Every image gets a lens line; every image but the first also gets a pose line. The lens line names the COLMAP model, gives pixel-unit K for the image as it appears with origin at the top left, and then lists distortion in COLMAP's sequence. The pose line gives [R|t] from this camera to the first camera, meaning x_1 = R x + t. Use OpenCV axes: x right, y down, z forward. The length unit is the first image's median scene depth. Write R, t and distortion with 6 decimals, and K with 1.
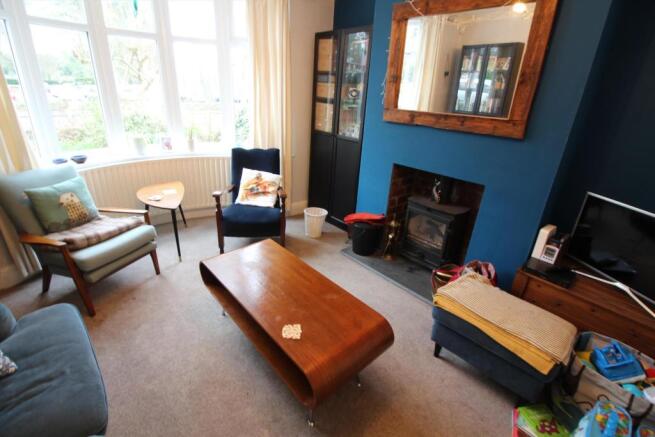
lens RADIAL K [[303.2, 0, 324.4], [0, 303.2, 215.3], [0, 0, 1]] dist [0.000101, -0.013920]
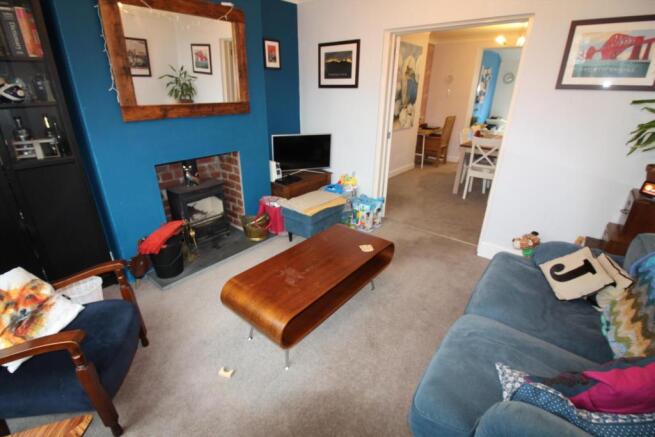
lens RADIAL K [[303.2, 0, 324.4], [0, 303.2, 215.3], [0, 0, 1]] dist [0.000101, -0.013920]
pose [[-0.149010, -0.435664, 0.887690, -0.778951], [0.355622, 0.814037, 0.459212, -0.311398], [-0.922675, 0.384109, 0.033632, 0.616664]]
